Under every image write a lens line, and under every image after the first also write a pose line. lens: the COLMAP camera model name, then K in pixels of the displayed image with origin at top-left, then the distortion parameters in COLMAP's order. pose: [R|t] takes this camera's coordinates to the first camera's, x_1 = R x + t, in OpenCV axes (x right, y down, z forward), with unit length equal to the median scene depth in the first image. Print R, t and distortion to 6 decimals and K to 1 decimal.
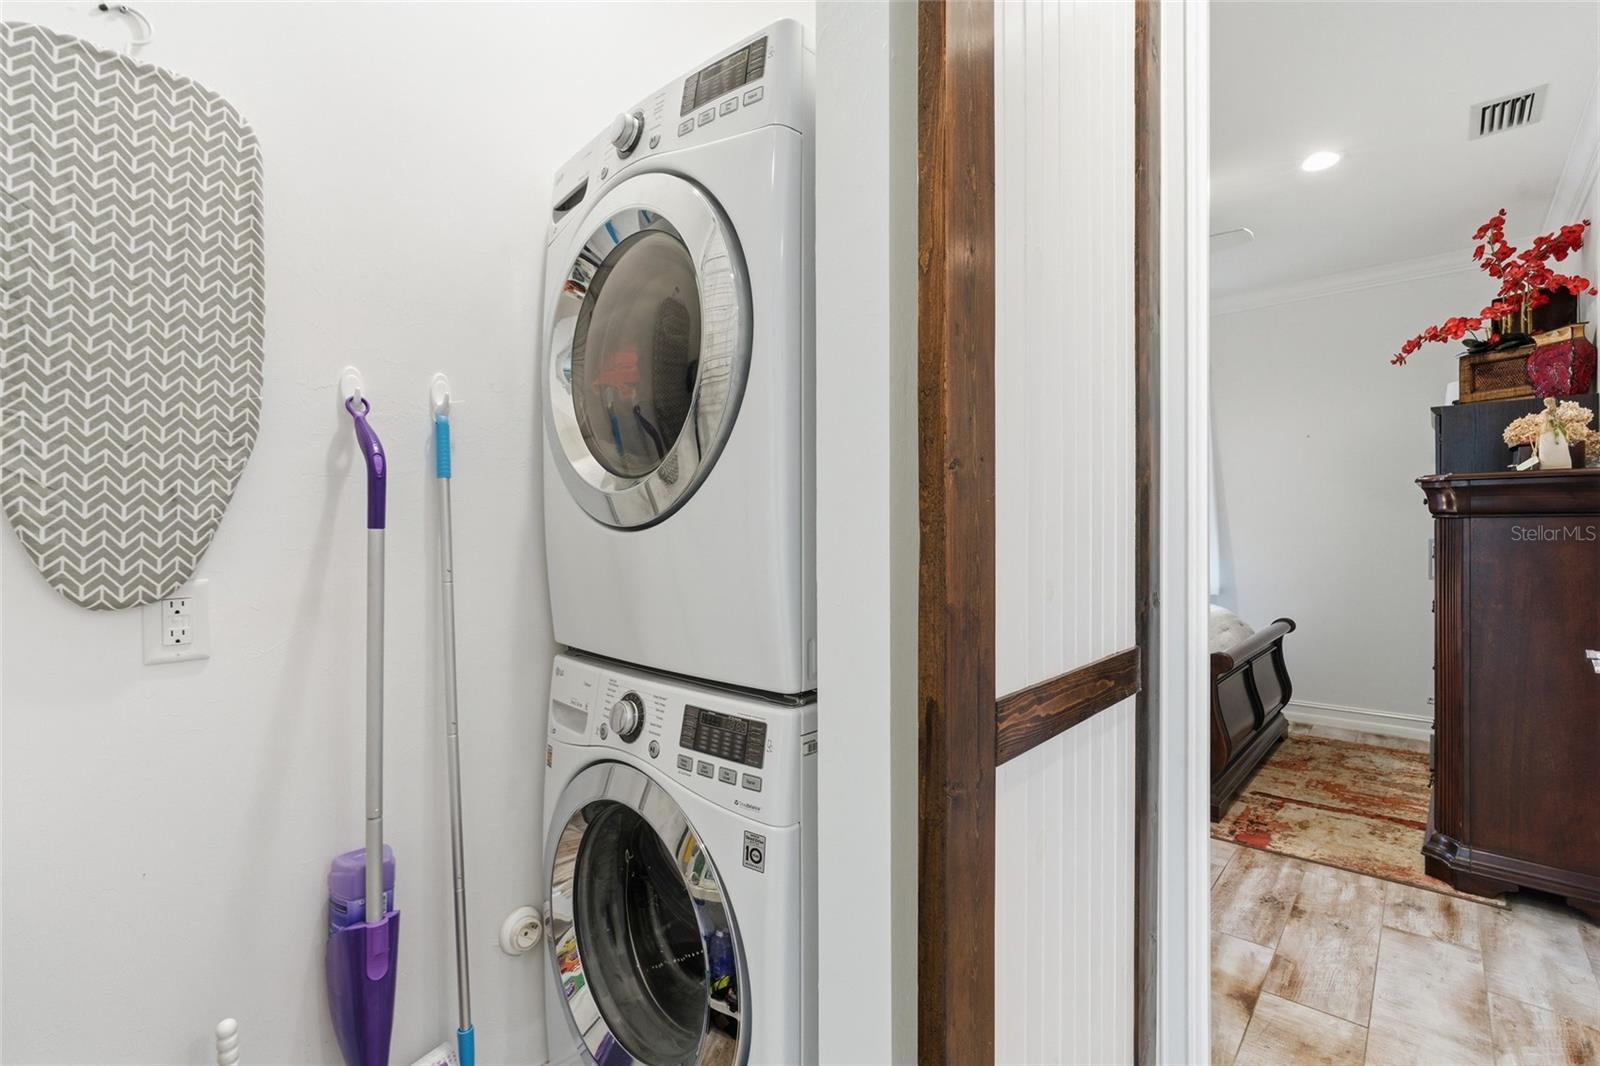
lens RADIAL K [[725.1, 0, 797.1], [0, 725.1, 537.5], [0, 0, 1]] dist [-0.002639, -0.000003]
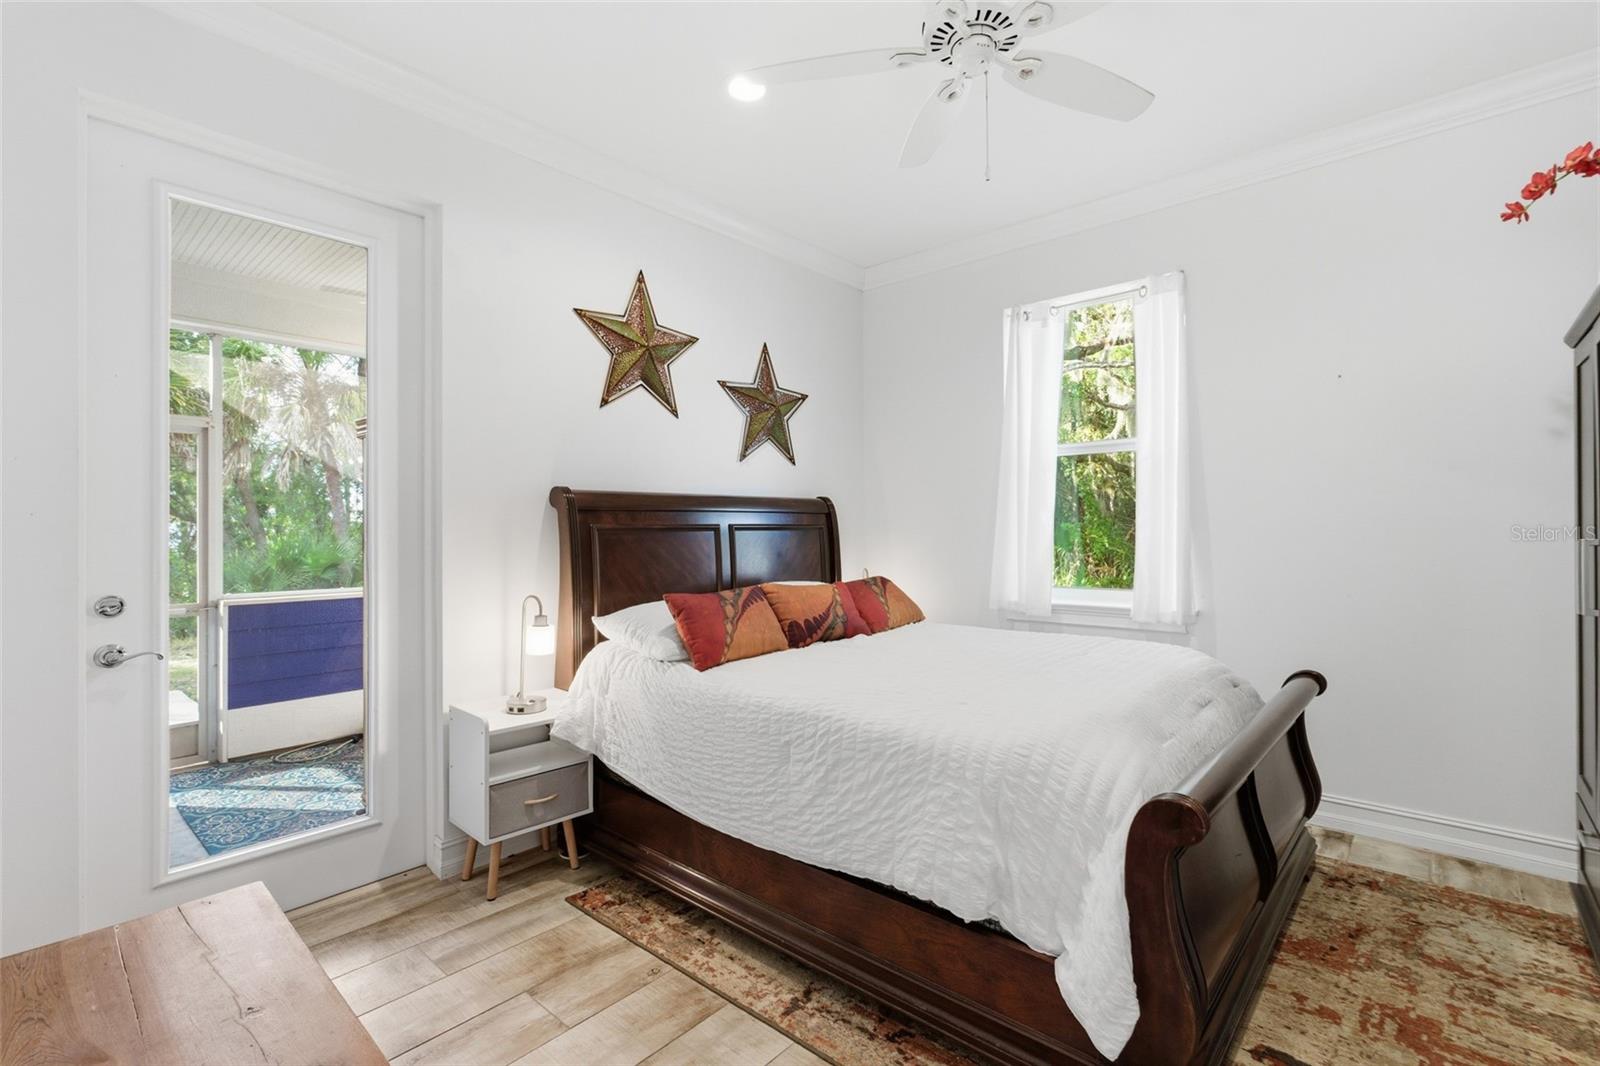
lens RADIAL K [[725.1, 0, 804.3], [0, 725.1, 528.4], [0, 0, 1]] dist [-0.002639, -0.000003]
pose [[0.999993, -0.002307, 0.002878, 0.290302], [0.002334, 0.999954, -0.009291, -0.001110], [-0.002857, 0.009298, 0.999953, 0.457215]]
